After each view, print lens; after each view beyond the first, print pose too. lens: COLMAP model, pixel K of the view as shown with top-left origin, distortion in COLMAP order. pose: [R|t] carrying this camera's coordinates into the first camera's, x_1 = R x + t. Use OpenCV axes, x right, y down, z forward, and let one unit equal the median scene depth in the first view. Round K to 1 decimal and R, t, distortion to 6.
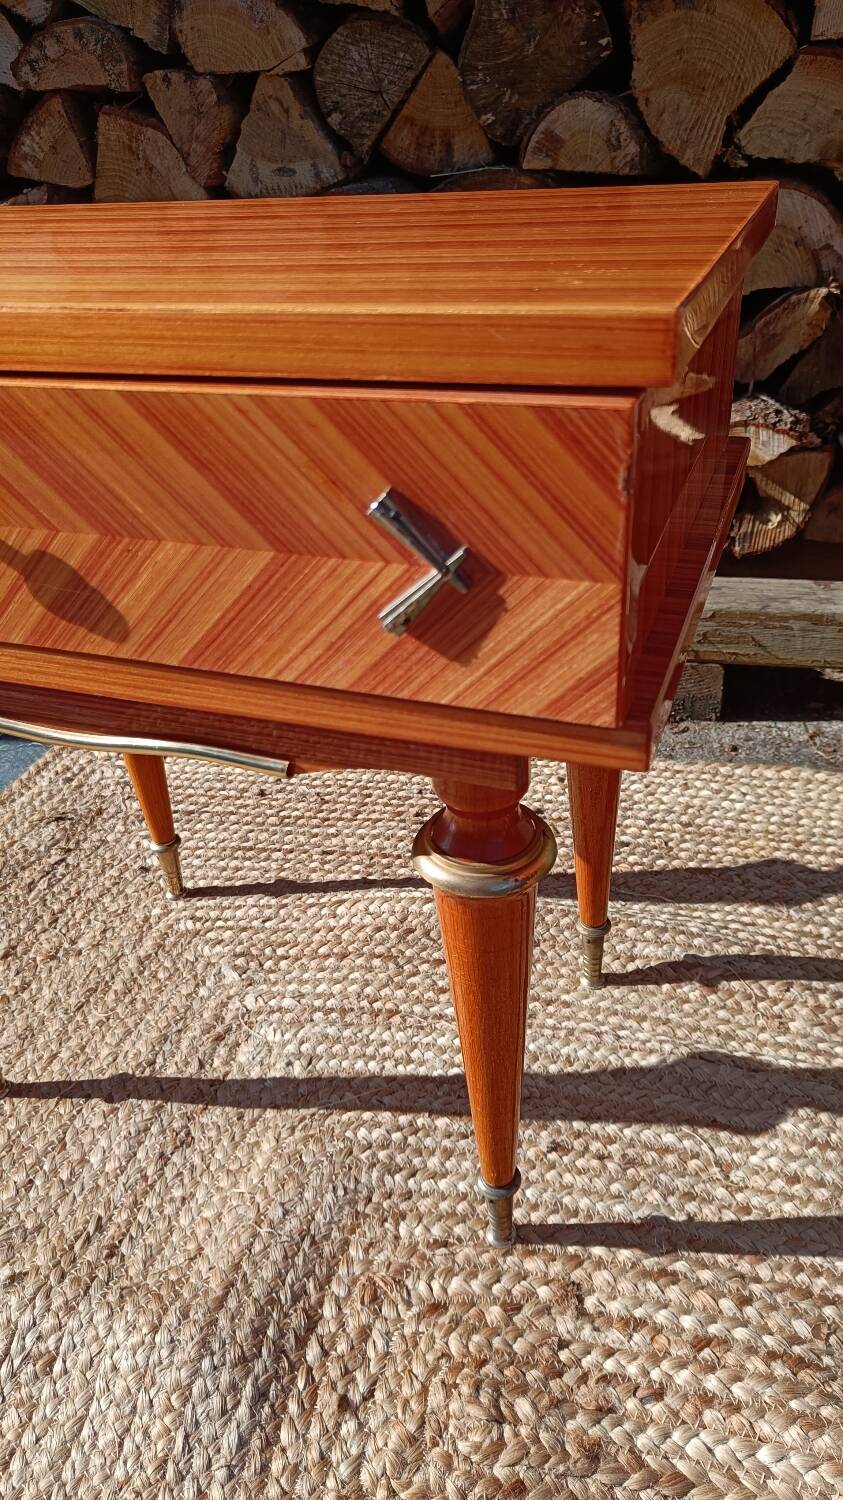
lens RADIAL K [[1047.2, 0, 432.4], [0, 1047.2, 735.1], [0, 0, 1]] dist [-0.002859, 0.004462]
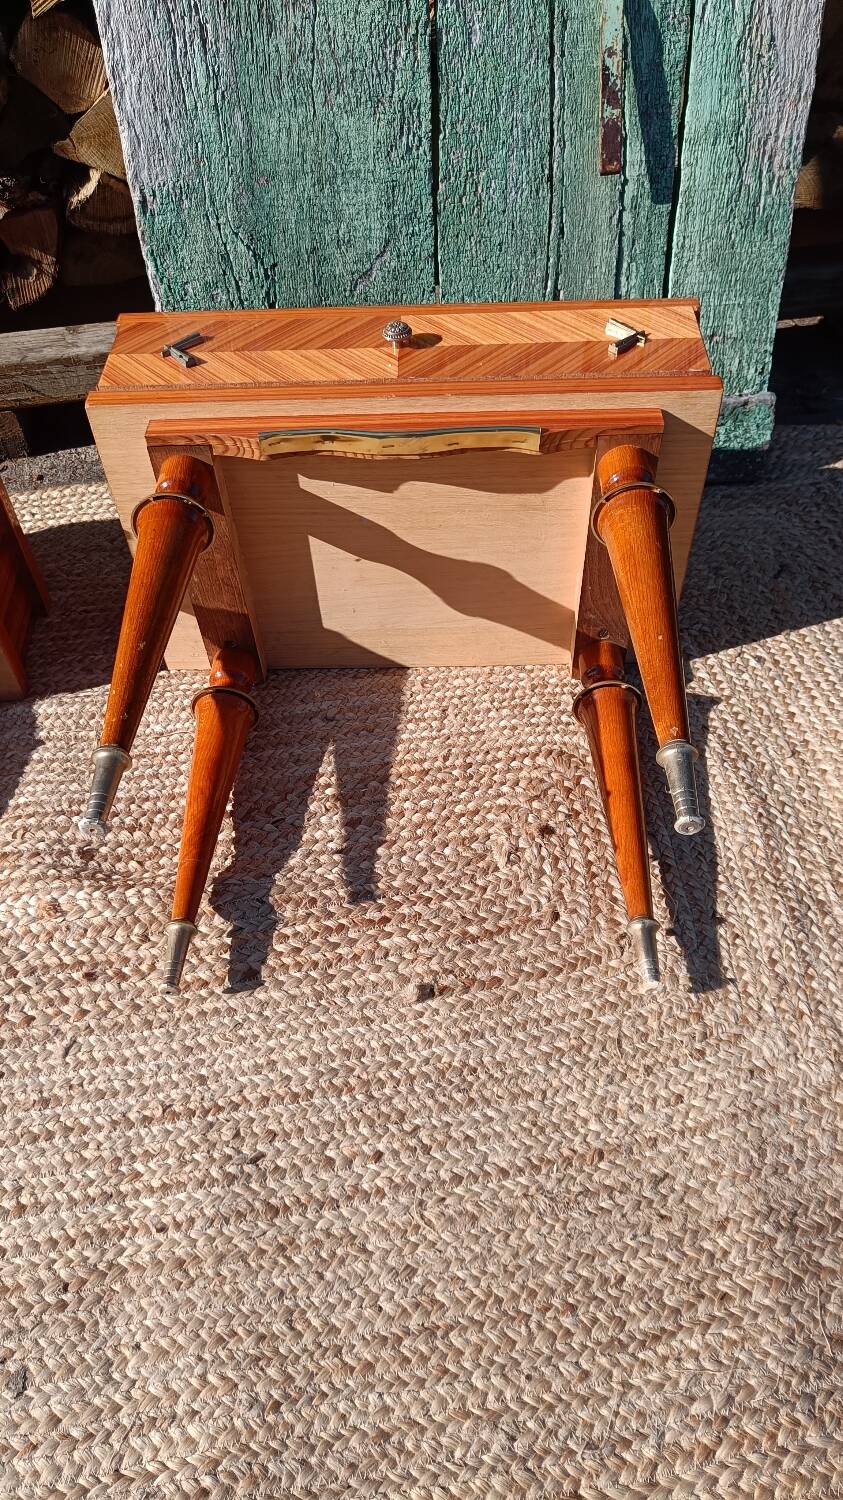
lens RADIAL K [[1038.0, 0, 425.2], [0, 1038.0, 751.3], [0, 0, 1]] dist [0.003662, -0.000672]
pose [[0.923394, -0.274835, 0.267972, 0.437412], [0.184789, 0.930170, 0.317234, 0.012133], [-0.336446, -0.243413, 0.909700, -0.570221]]
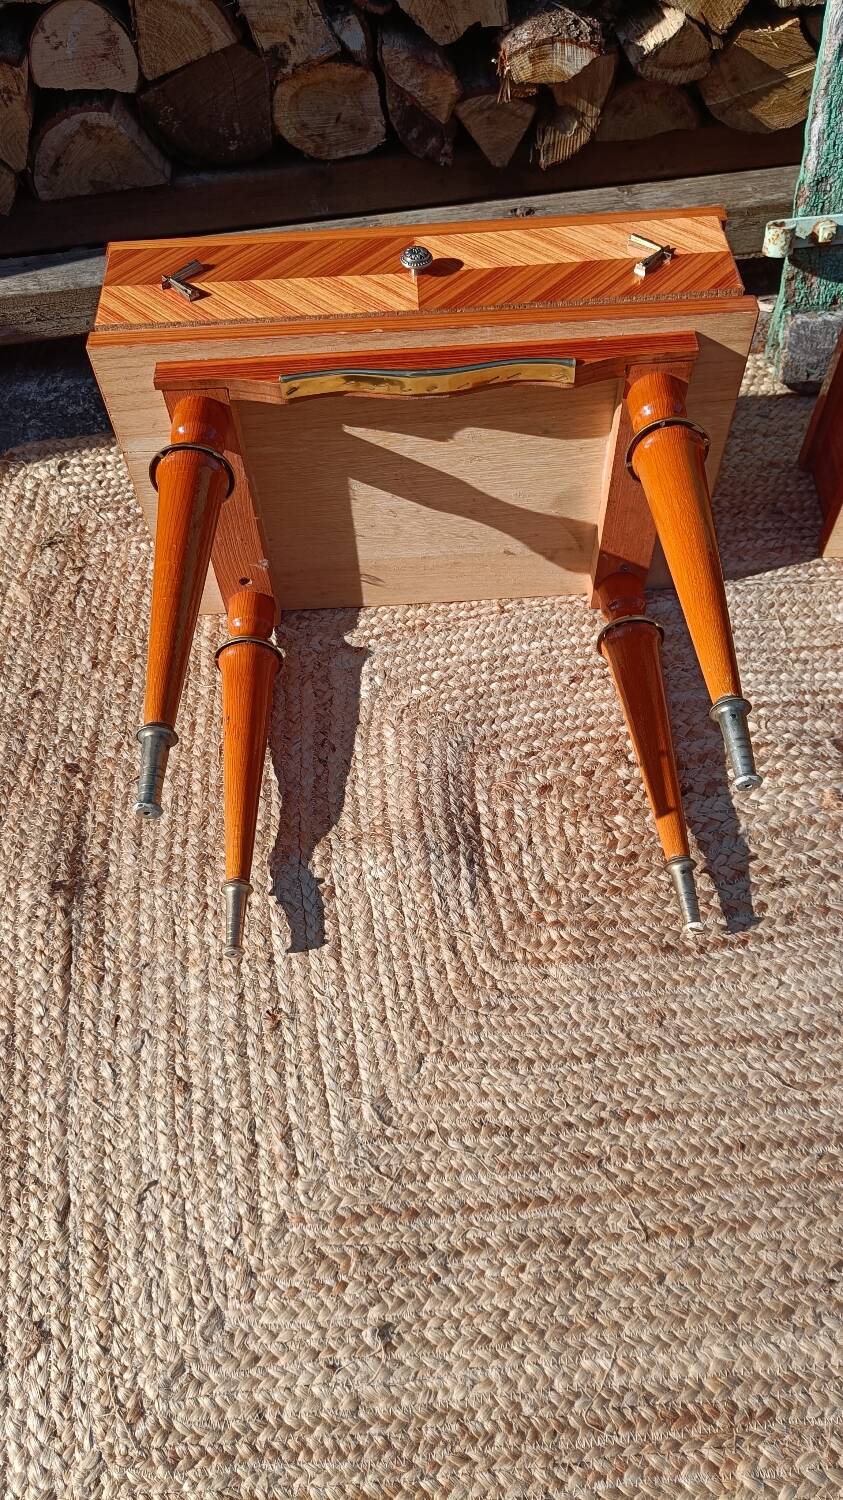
lens RADIAL K [[1038.0, 0, 425.2], [0, 1038.0, 751.3], [0, 0, 1]] dist [0.003662, -0.000672]
pose [[0.932513, -0.286512, 0.219842, -0.407605], [0.177299, 0.893549, 0.412476, -0.153250], [-0.314619, -0.345661, 0.884044, -0.263128]]
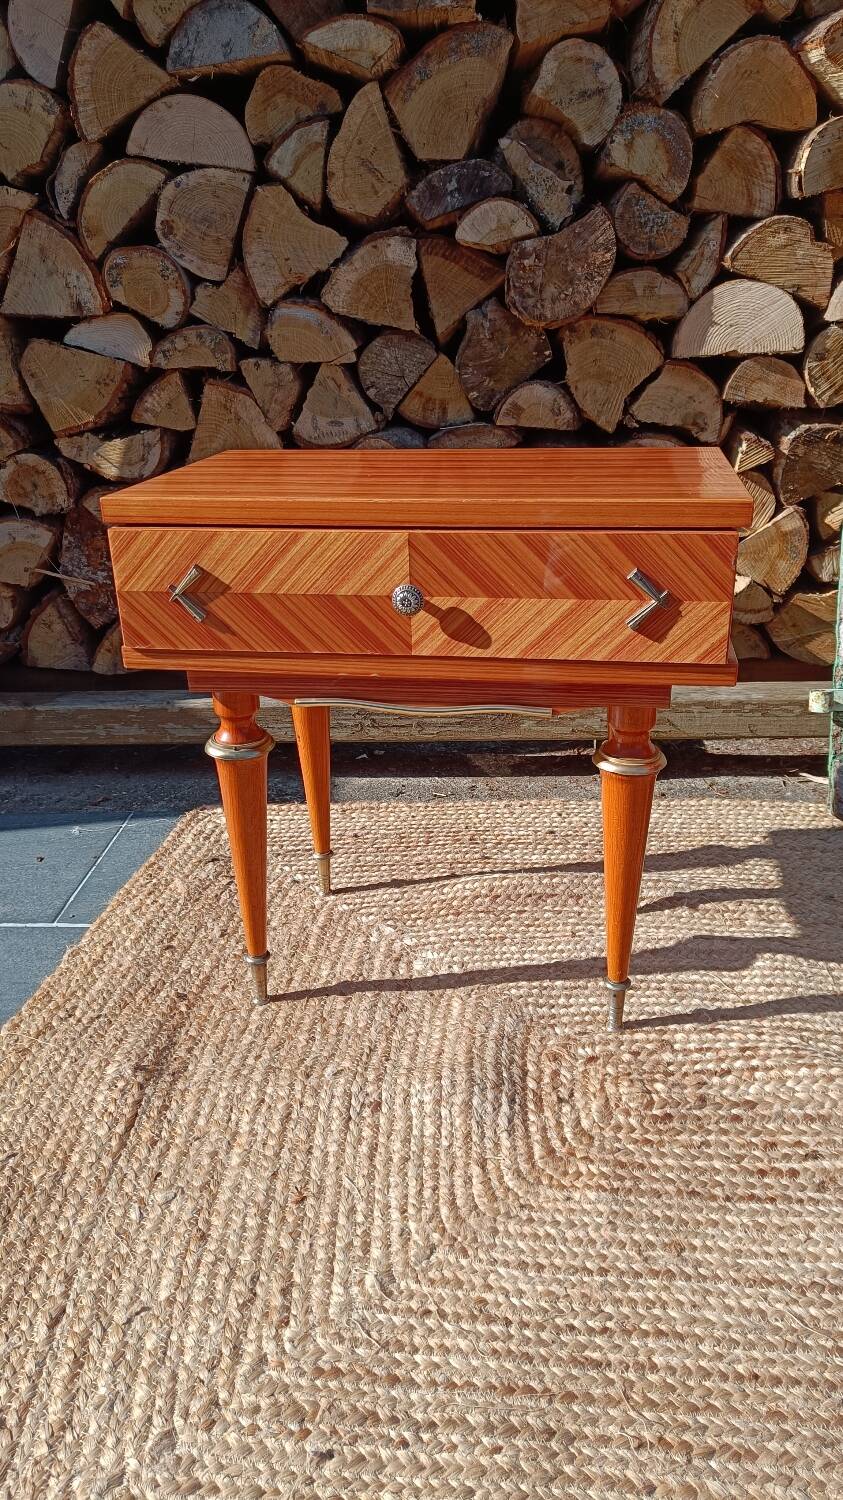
lens RADIAL K [[1038.0, 0, 425.2], [0, 1038.0, 751.3], [0, 0, 1]] dist [0.003662, -0.000672]
pose [[0.983837, -0.037791, 0.175033, -0.443979], [0.066696, 0.984479, -0.162333, 0.253348], [-0.166182, 0.171383, 0.971088, -0.563990]]
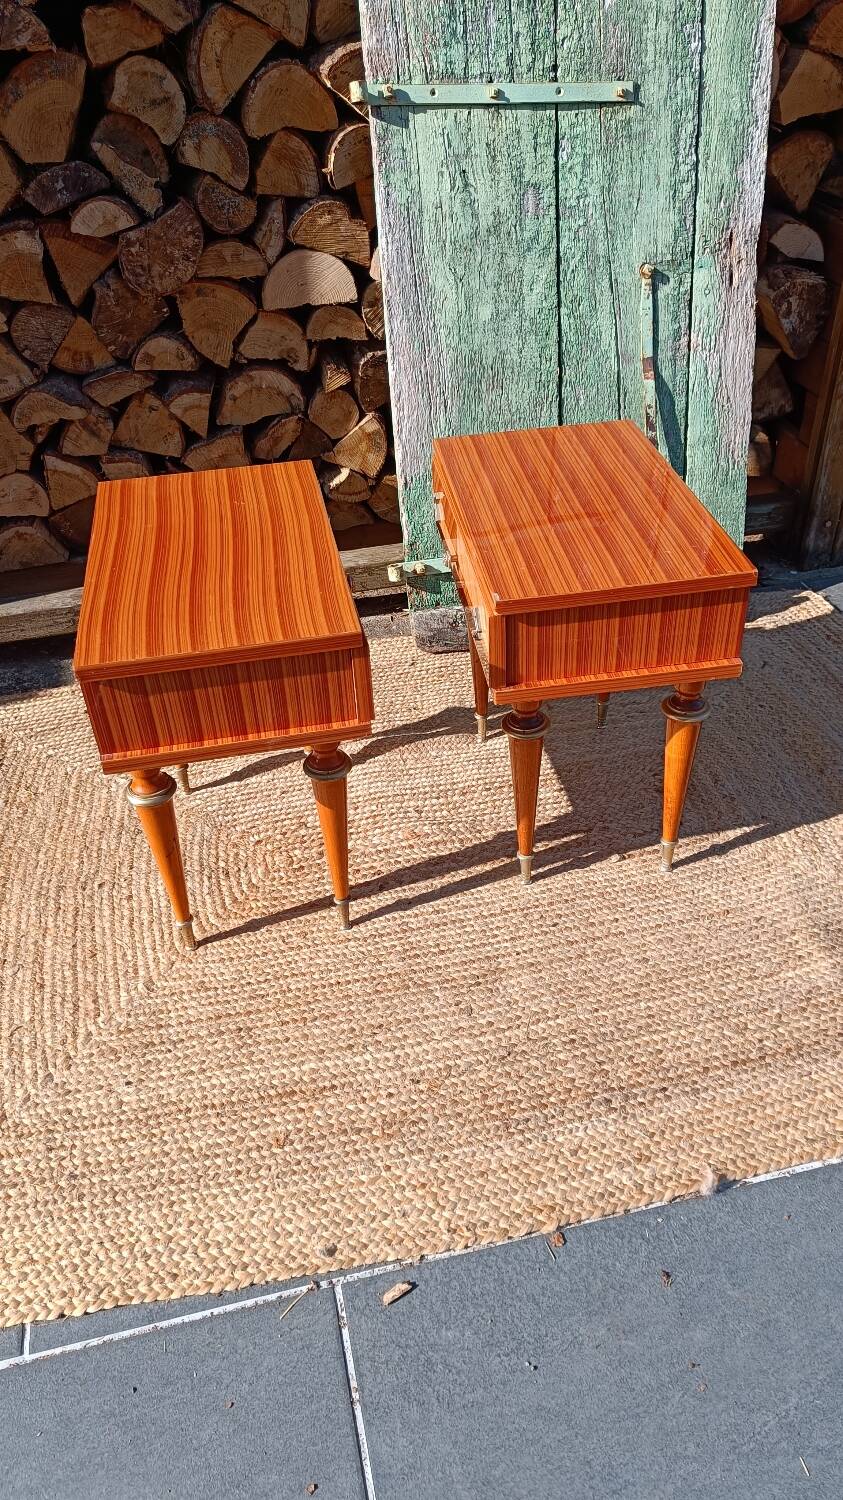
lens RADIAL K [[1025.2, 0, 422.2], [0, 1025.2, 755.3], [0, 0, 1]] dist [0.007382, -0.000281]
pose [[0.895286, -0.247657, 0.370310, -0.469784], [0.221520, 0.968672, 0.112269, 0.082313], [-0.386513, -0.018482, 0.922099, -1.438646]]
